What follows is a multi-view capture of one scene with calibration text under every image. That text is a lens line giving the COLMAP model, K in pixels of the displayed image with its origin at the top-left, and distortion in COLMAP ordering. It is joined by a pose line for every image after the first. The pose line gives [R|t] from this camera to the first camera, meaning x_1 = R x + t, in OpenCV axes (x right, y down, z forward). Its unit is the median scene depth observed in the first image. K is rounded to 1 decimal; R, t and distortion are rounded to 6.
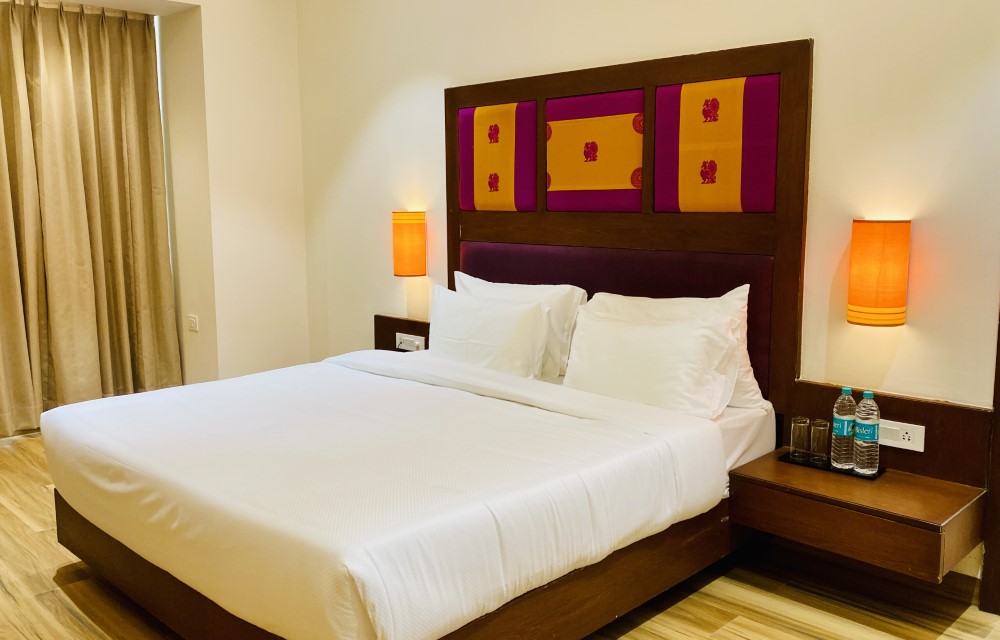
lens RADIAL K [[859.7, 0, 493.1], [0, 859.7, 307.8], [0, 0, 1]] dist [0.077730, -0.104768]
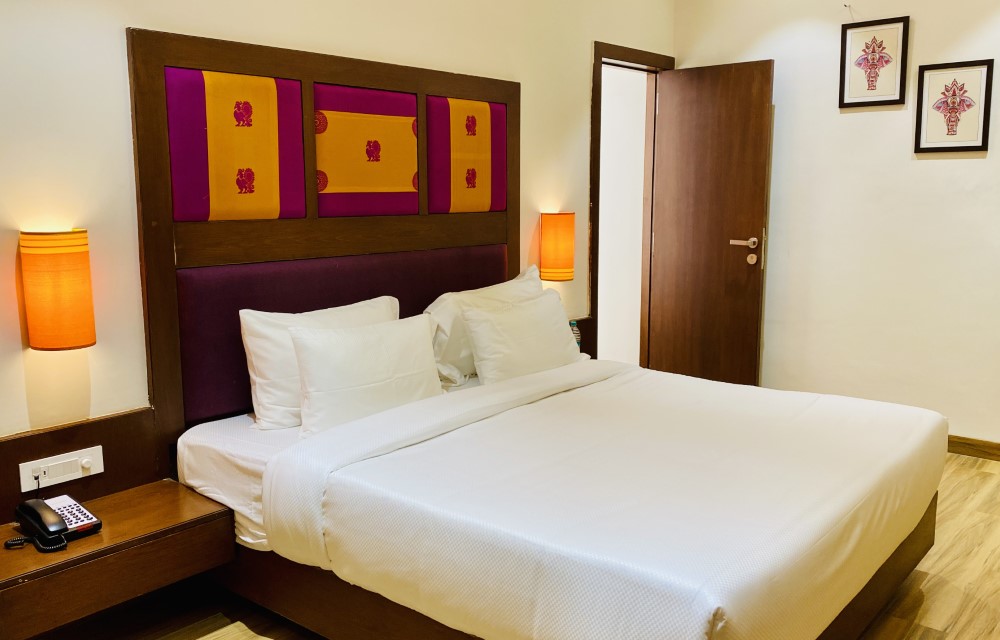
lens RADIAL K [[859.7, 0, 508.6], [0, 859.7, 312.9], [0, 0, 1]] dist [0.077730, -0.104768]
pose [[-0.081307, -0.133545, 0.987702, -0.966758], [0.138506, 0.979854, 0.143886, -0.142242], [-0.987018, 0.148501, -0.061172, 1.078133]]
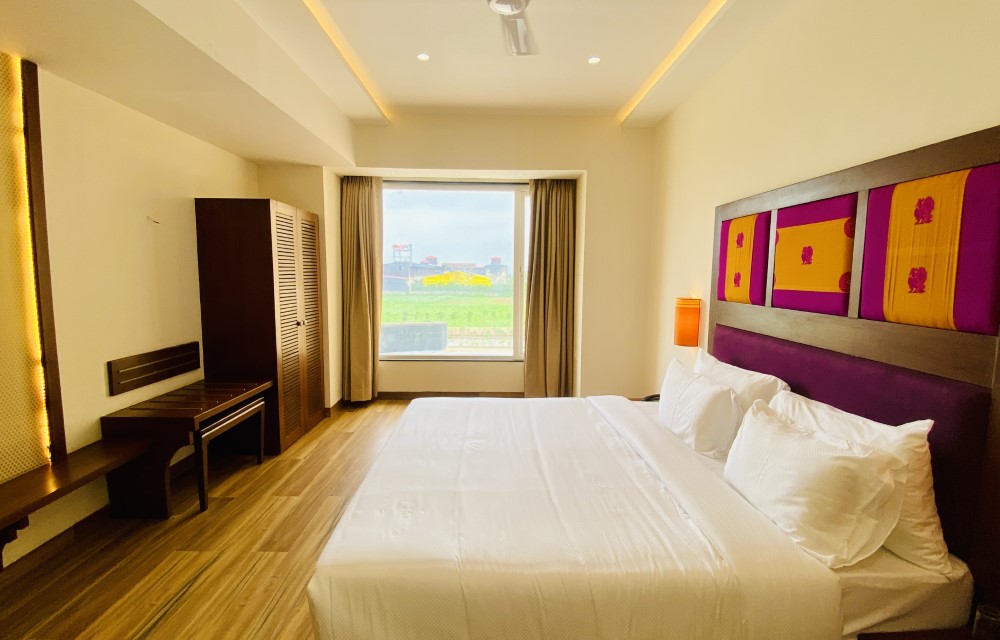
lens RADIAL K [[461.1, 0, 503.0], [0, 461.1, 319.8], [0, 0, 1]] dist [0.008994, -0.014738]
pose [[0.721365, 0.087132, -0.687052, 0.277364], [-0.106058, 0.994251, 0.014736, -0.080532], [0.684386, 0.062237, 0.726459, 0.380764]]
